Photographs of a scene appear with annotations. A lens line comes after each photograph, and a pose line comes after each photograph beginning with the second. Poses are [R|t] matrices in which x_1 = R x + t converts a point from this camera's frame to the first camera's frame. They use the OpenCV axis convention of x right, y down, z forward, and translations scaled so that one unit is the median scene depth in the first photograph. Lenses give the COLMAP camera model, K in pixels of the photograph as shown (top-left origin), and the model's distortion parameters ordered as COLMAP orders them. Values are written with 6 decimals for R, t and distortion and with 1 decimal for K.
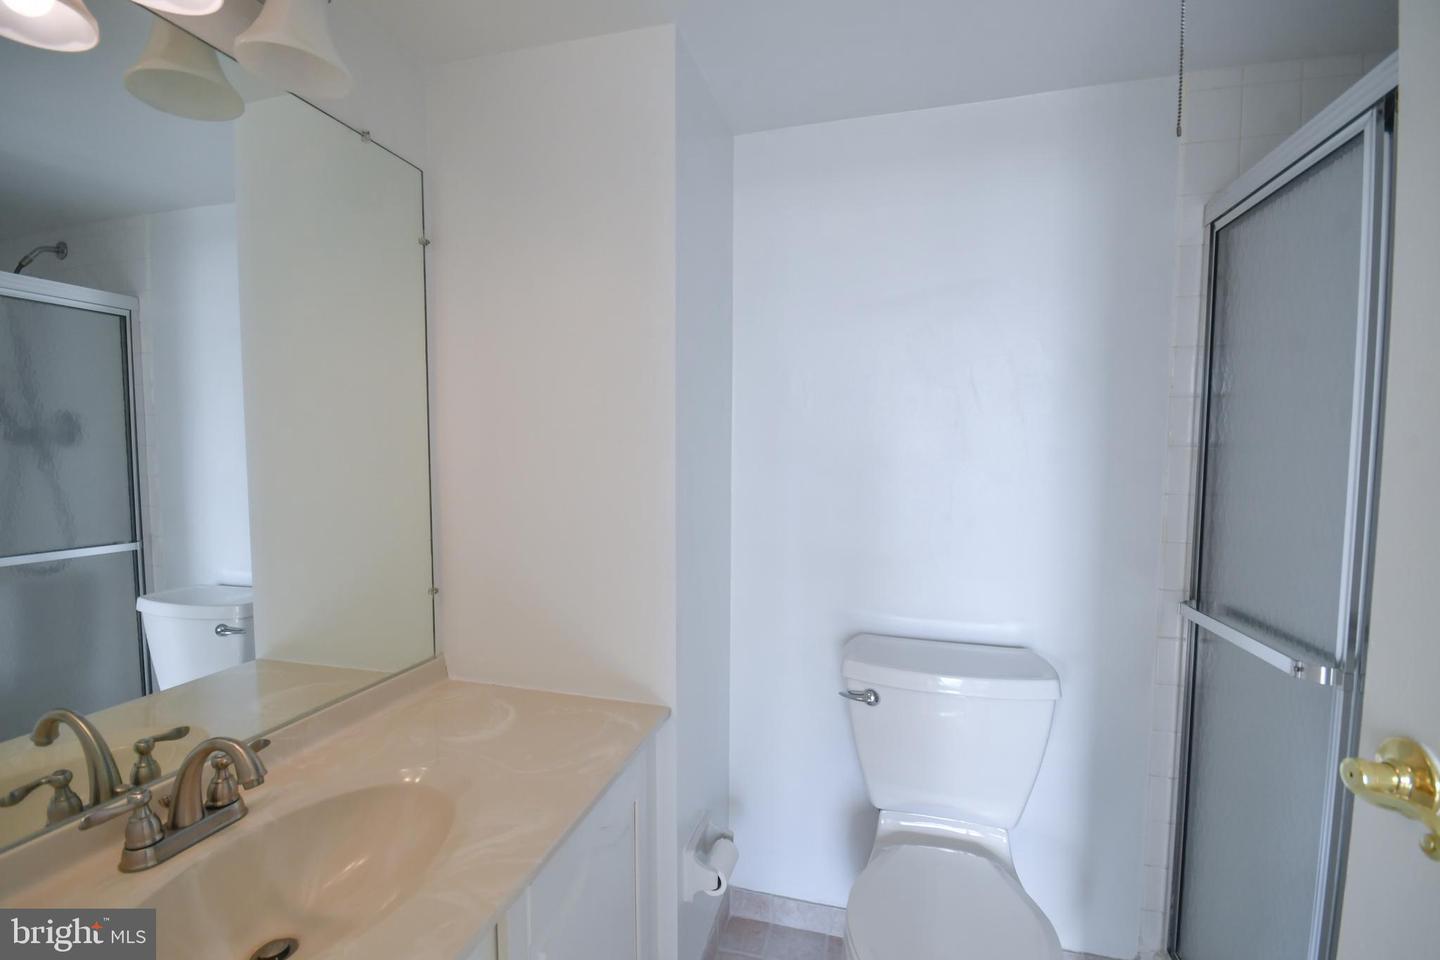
lens RADIAL K [[636.8, 0, 711.3], [0, 636.8, 496.9], [0, 0, 1]] dist [-0.001859, -0.001151]
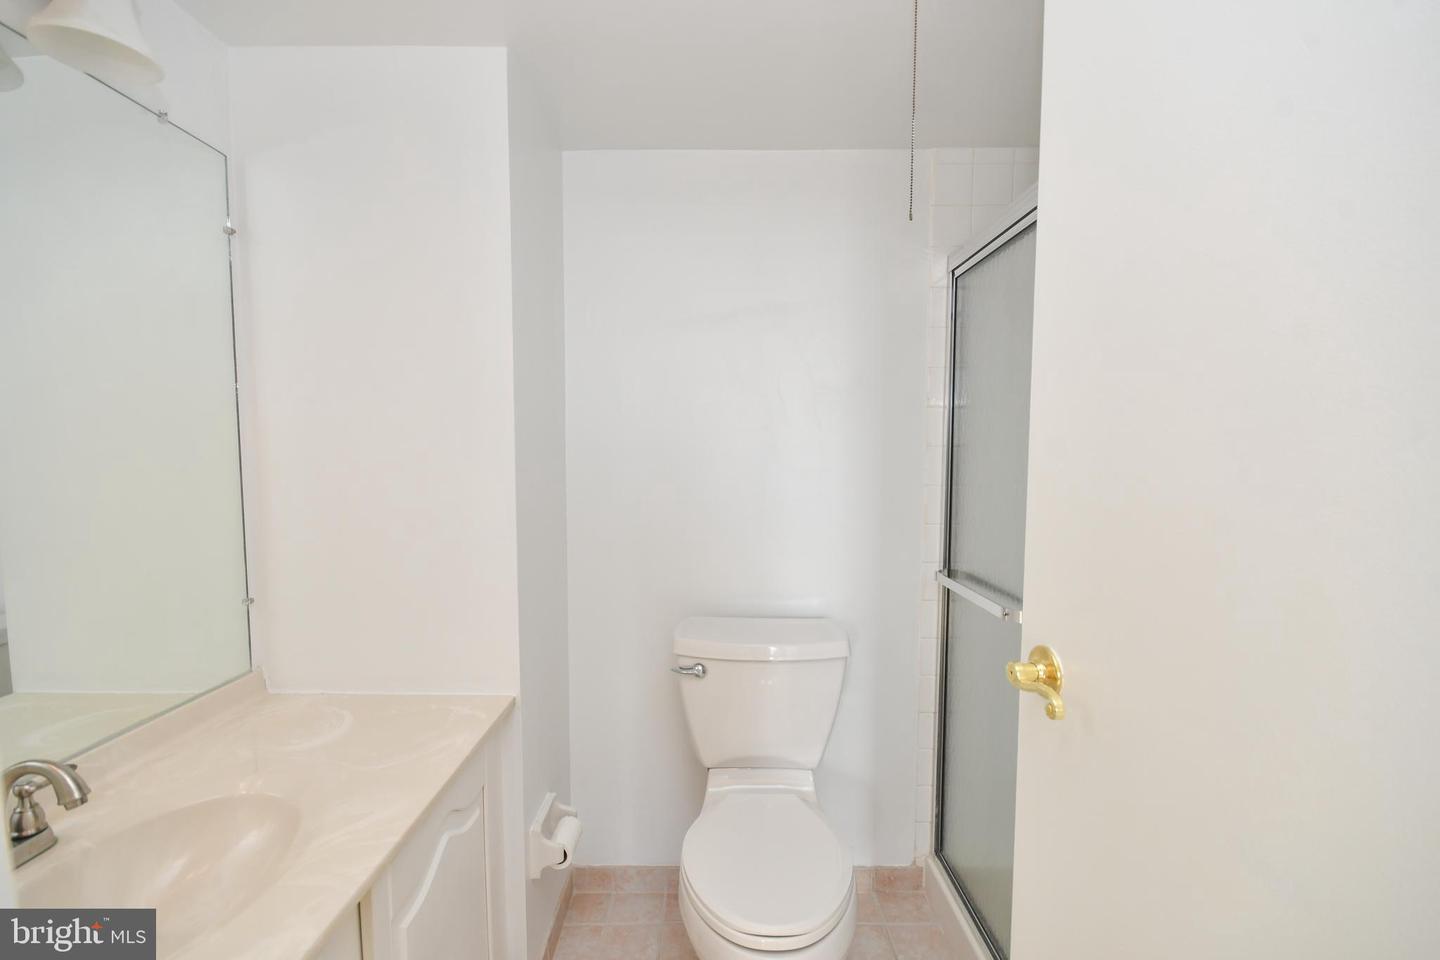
lens RADIAL K [[636.8, 0, 711.3], [0, 636.8, 496.9], [0, 0, 1]] dist [-0.001859, -0.001151]
pose [[0.963747, -0.021579, 0.265942, -0.023069], [0.020646, 0.999767, 0.006304, 0.001444], [-0.266016, -0.000584, 0.963968, -0.099520]]
